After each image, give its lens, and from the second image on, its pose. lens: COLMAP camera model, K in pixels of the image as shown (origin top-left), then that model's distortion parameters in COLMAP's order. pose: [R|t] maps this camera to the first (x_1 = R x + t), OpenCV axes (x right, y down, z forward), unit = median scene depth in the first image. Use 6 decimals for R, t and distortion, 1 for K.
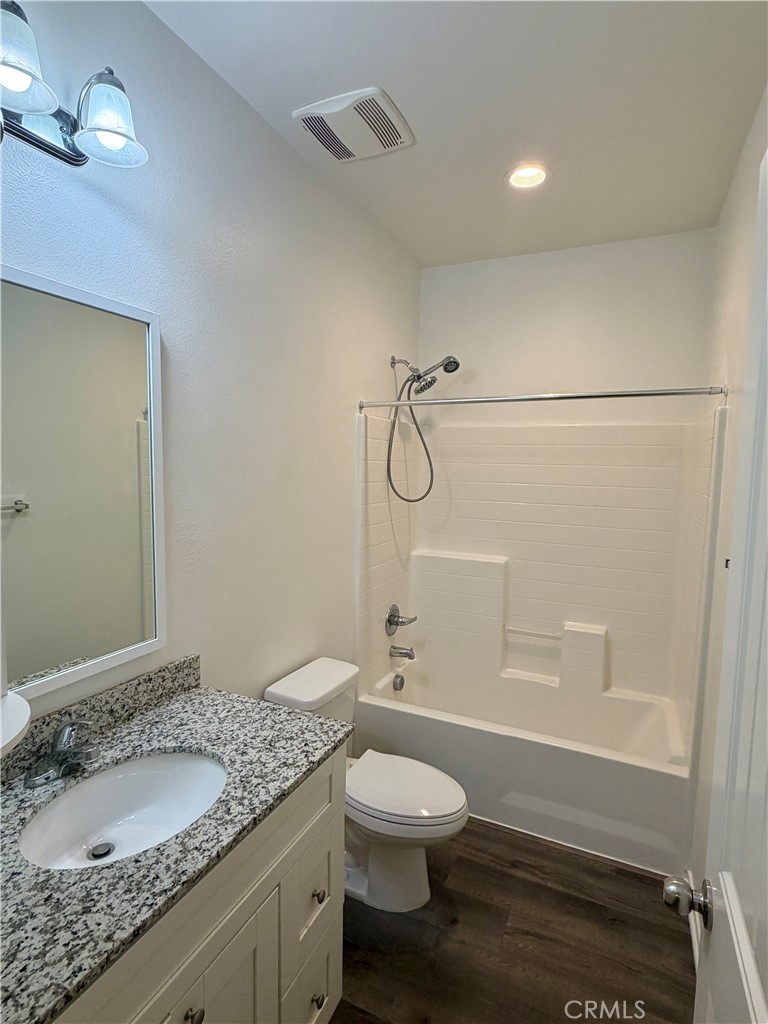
lens RADIAL K [[532.3, 0, 384.0], [0, 532.3, 512.0], [0, 0, 1]] dist [-0.000240, 0.000754]
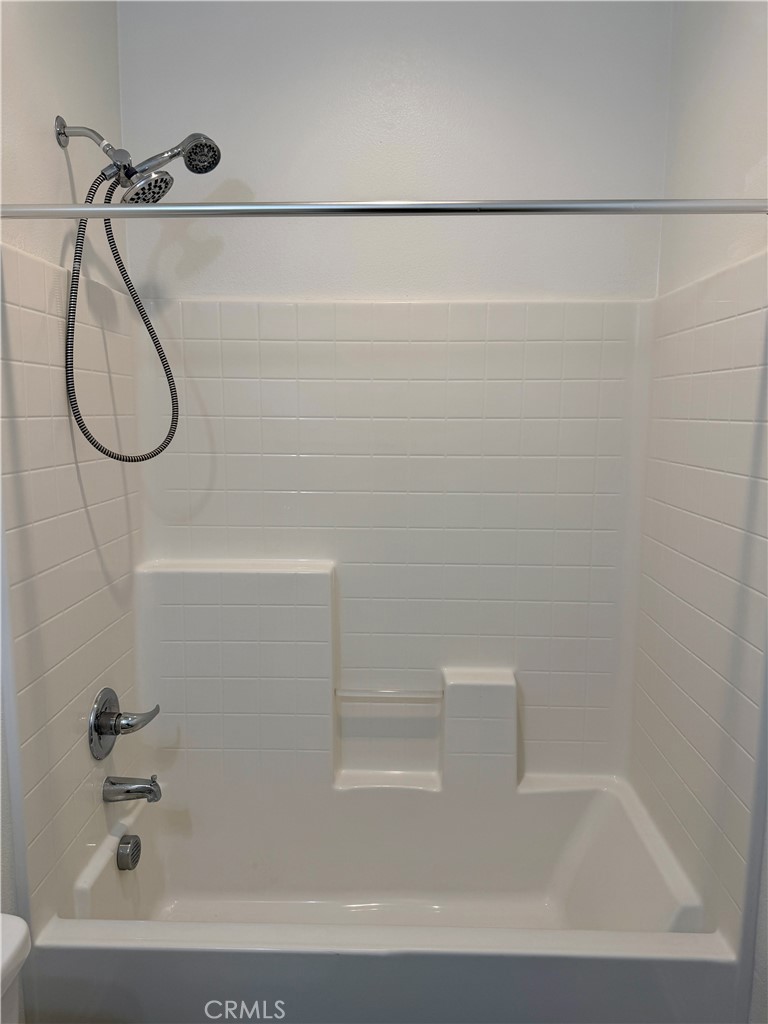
lens RADIAL K [[719.0, 0, 384.0], [0, 719.0, 512.0], [0, 0, 1]] dist [0.000807, -0.001364]
pose [[0.913982, -0.070930, 0.399508, 0.001601], [0.048356, 0.996626, 0.066316, -0.005966], [-0.402864, -0.041293, 0.914328, 0.359660]]
